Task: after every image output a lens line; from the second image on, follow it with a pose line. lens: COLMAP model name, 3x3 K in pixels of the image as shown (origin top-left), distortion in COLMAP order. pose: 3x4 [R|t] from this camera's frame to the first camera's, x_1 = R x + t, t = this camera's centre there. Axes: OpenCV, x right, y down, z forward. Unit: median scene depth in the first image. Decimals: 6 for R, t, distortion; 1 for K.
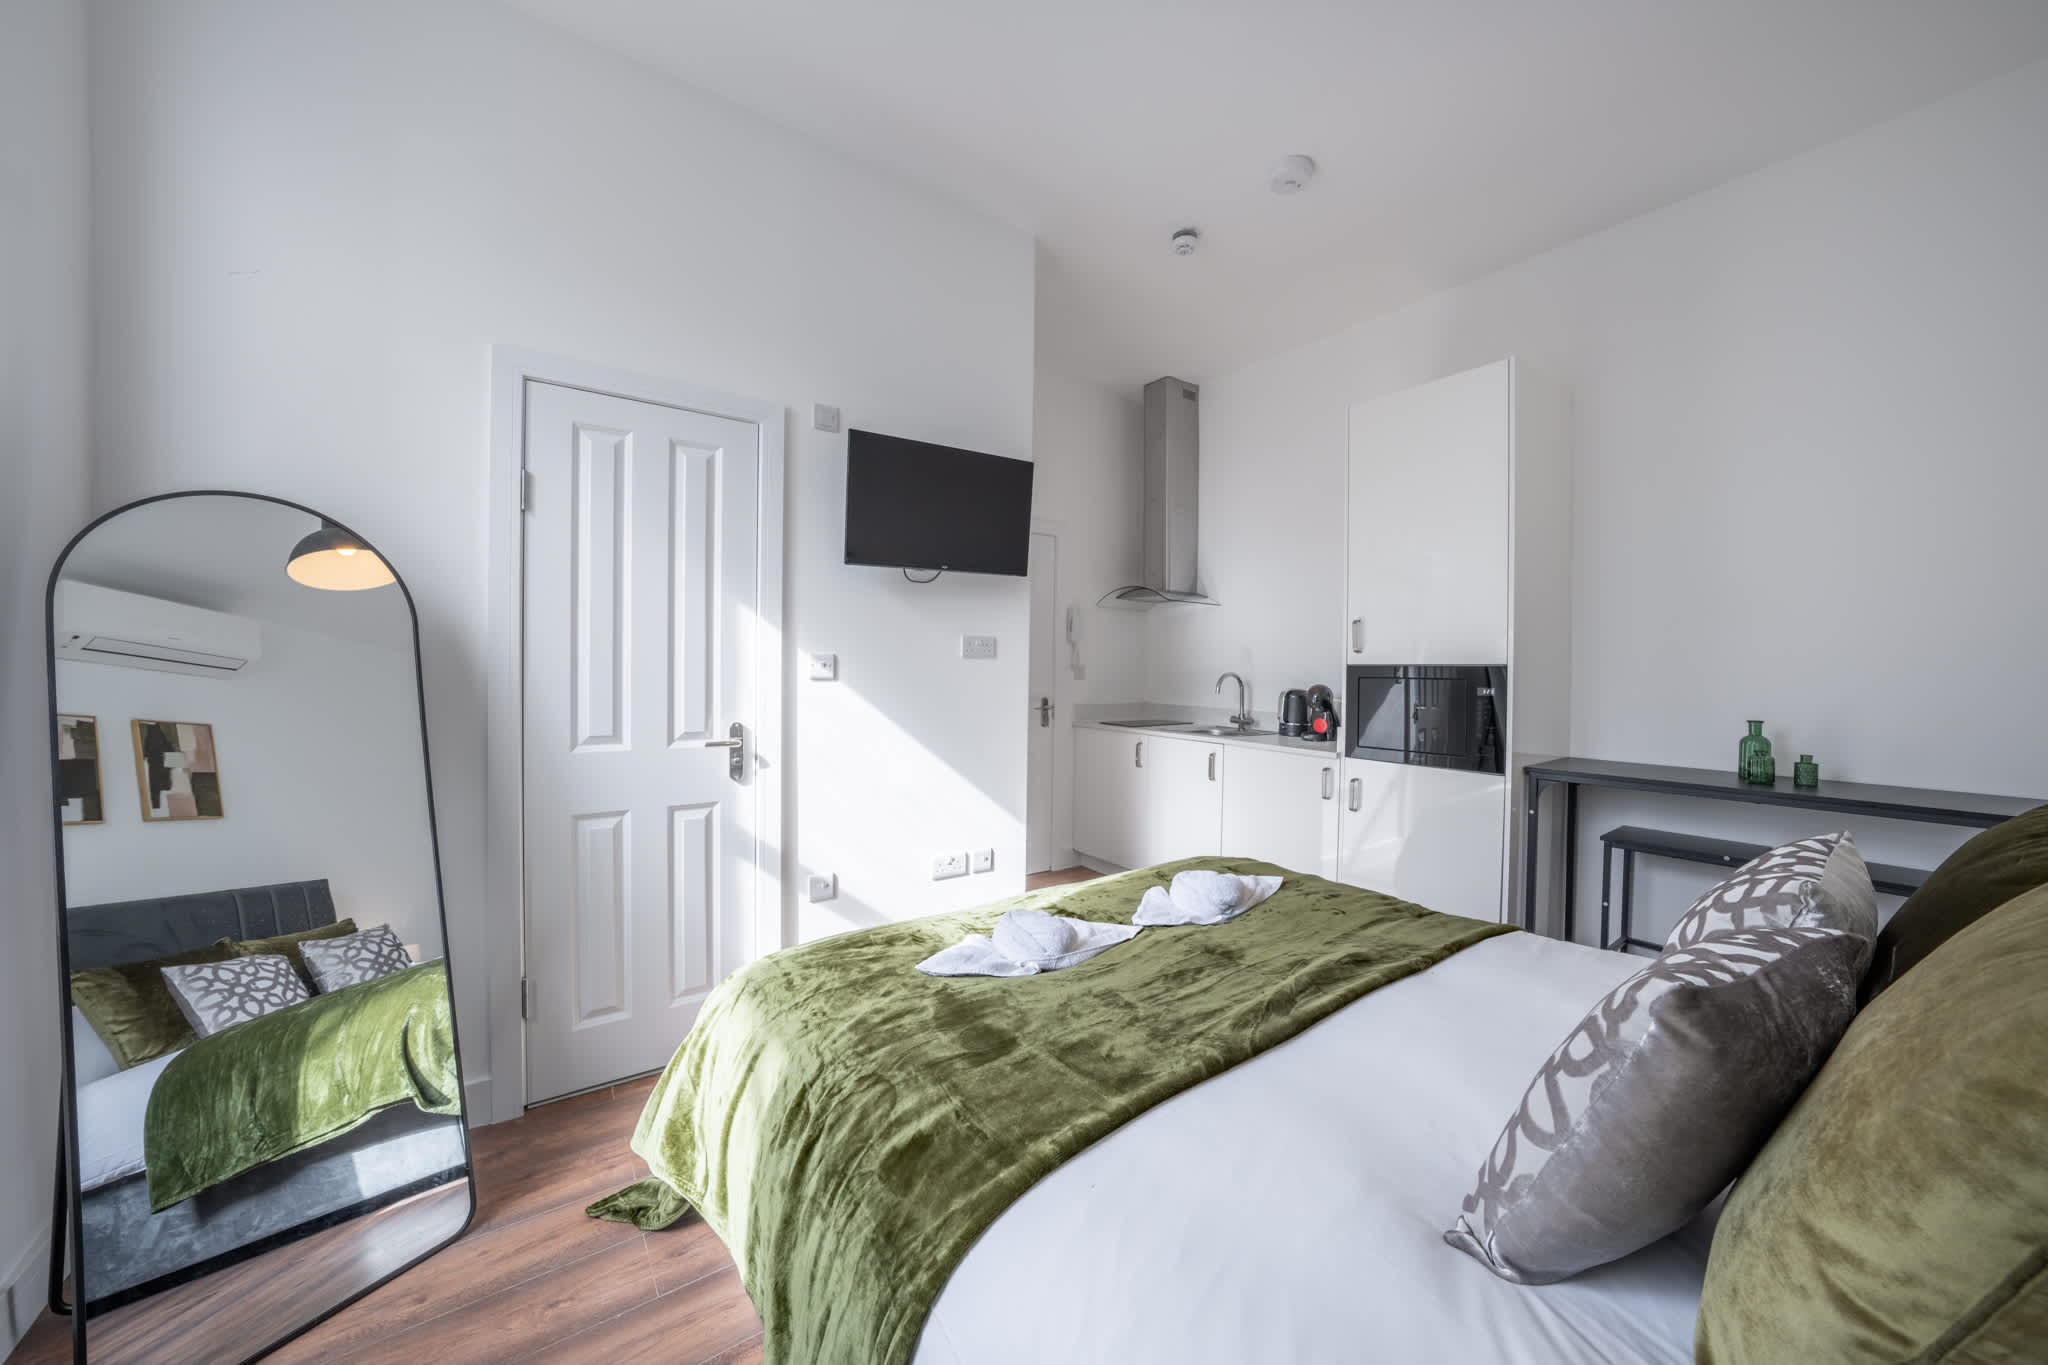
lens RADIAL K [[713.4, 0, 1012.6], [0, 713.4, 671.2], [0, 0, 1]] dist [-0.021876, 0.000040]
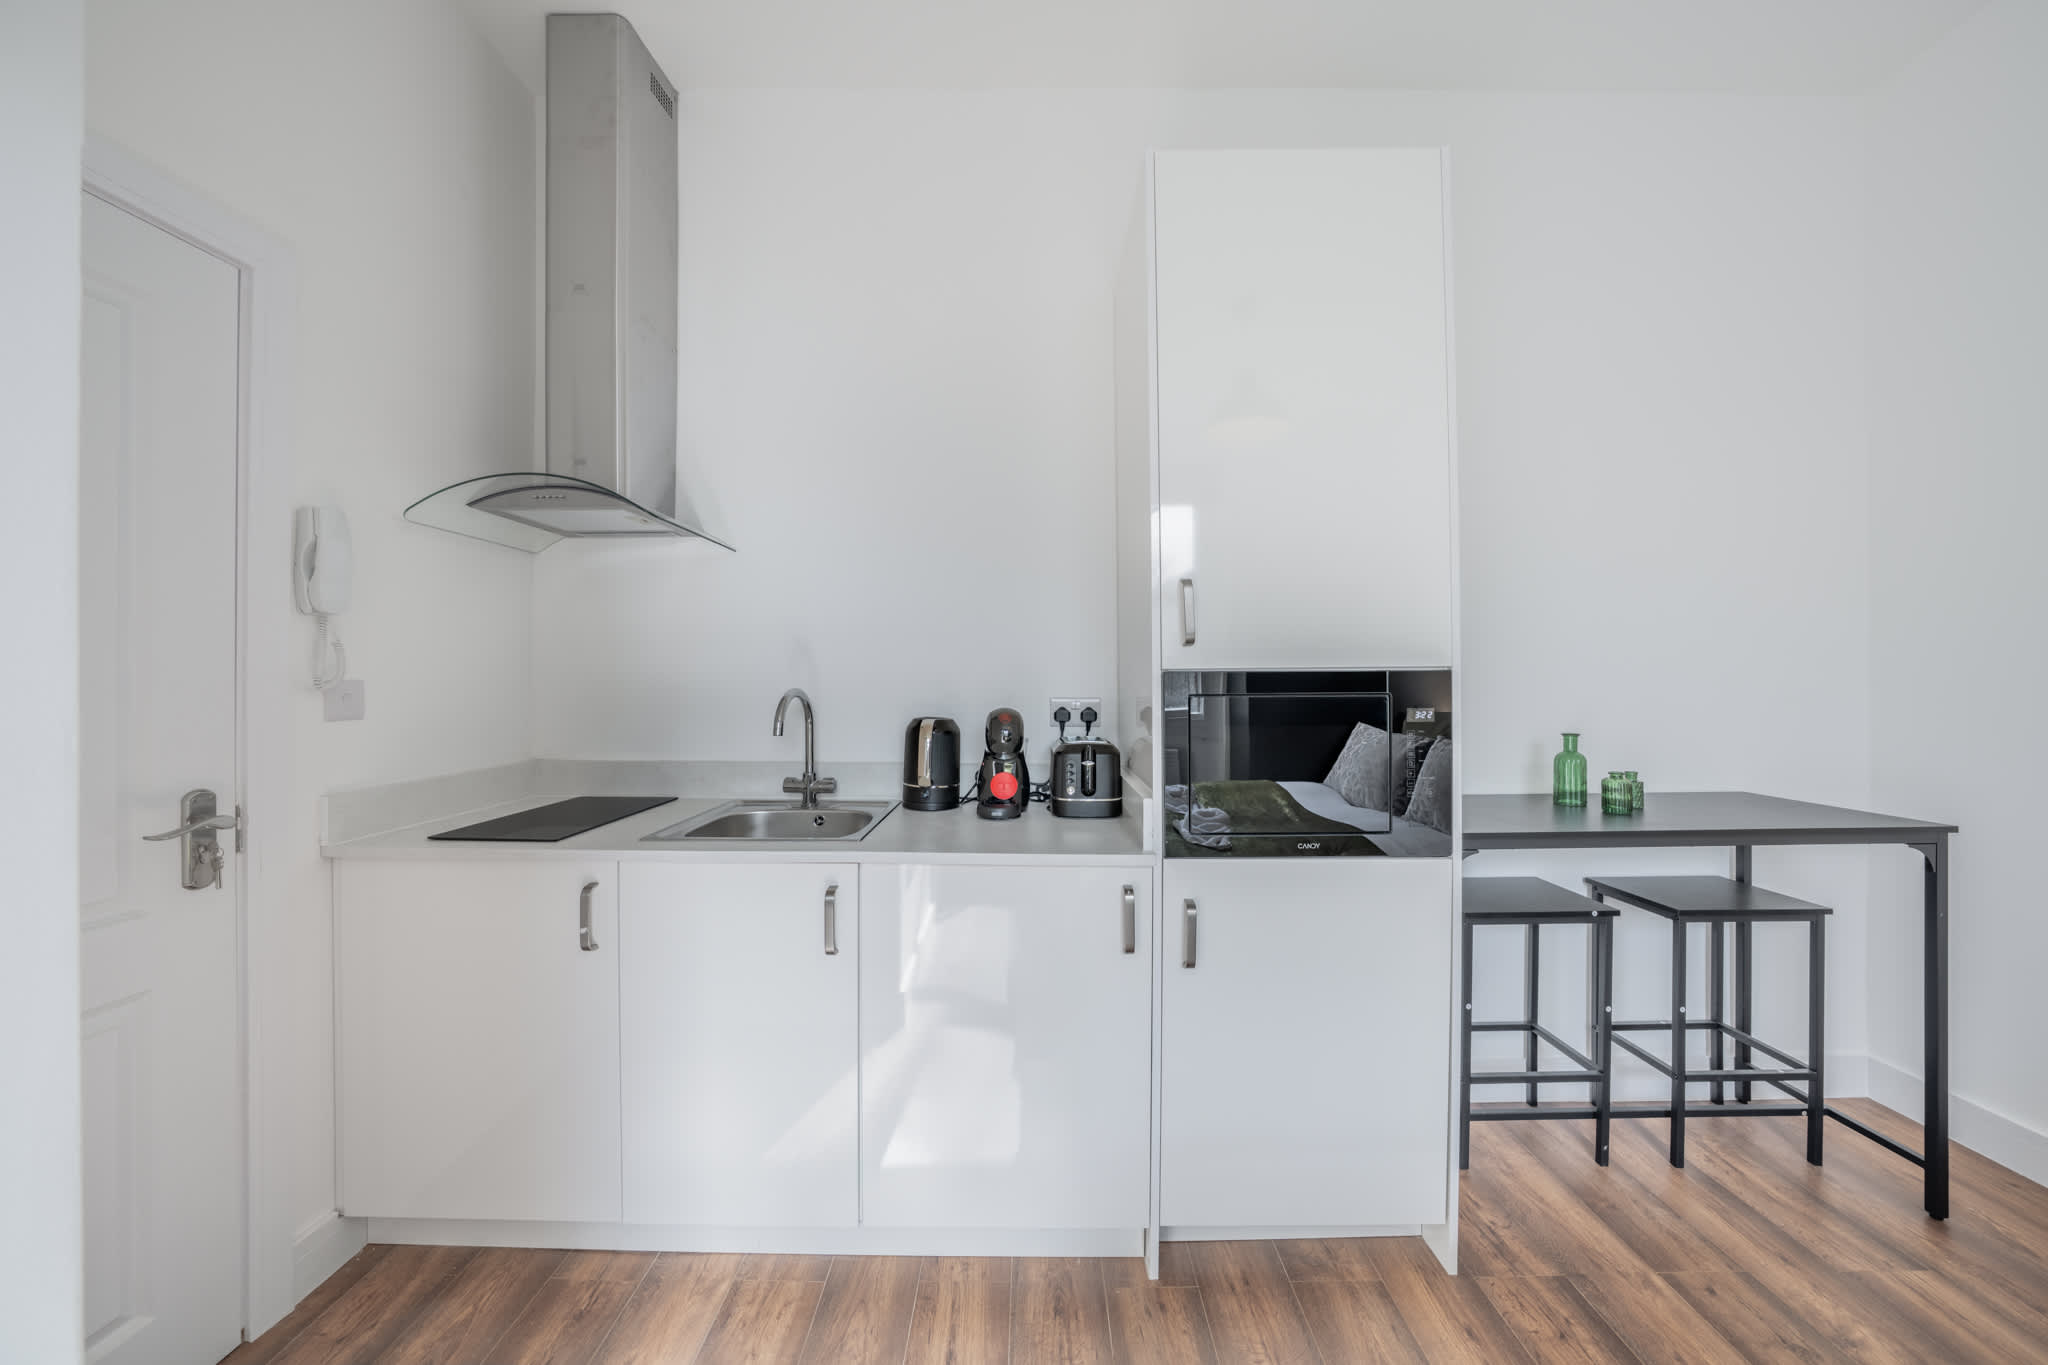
lens RADIAL K [[703.6, 0, 1029.0], [0, 703.6, 672.0], [0, 0, 1]] dist [-0.012123, 0.000052]
pose [[0.588921, -0.012532, 0.808094, 0.028653], [0.016697, 0.999855, 0.003338, -0.012958], [-0.808018, 0.011527, 0.589045, 0.927061]]
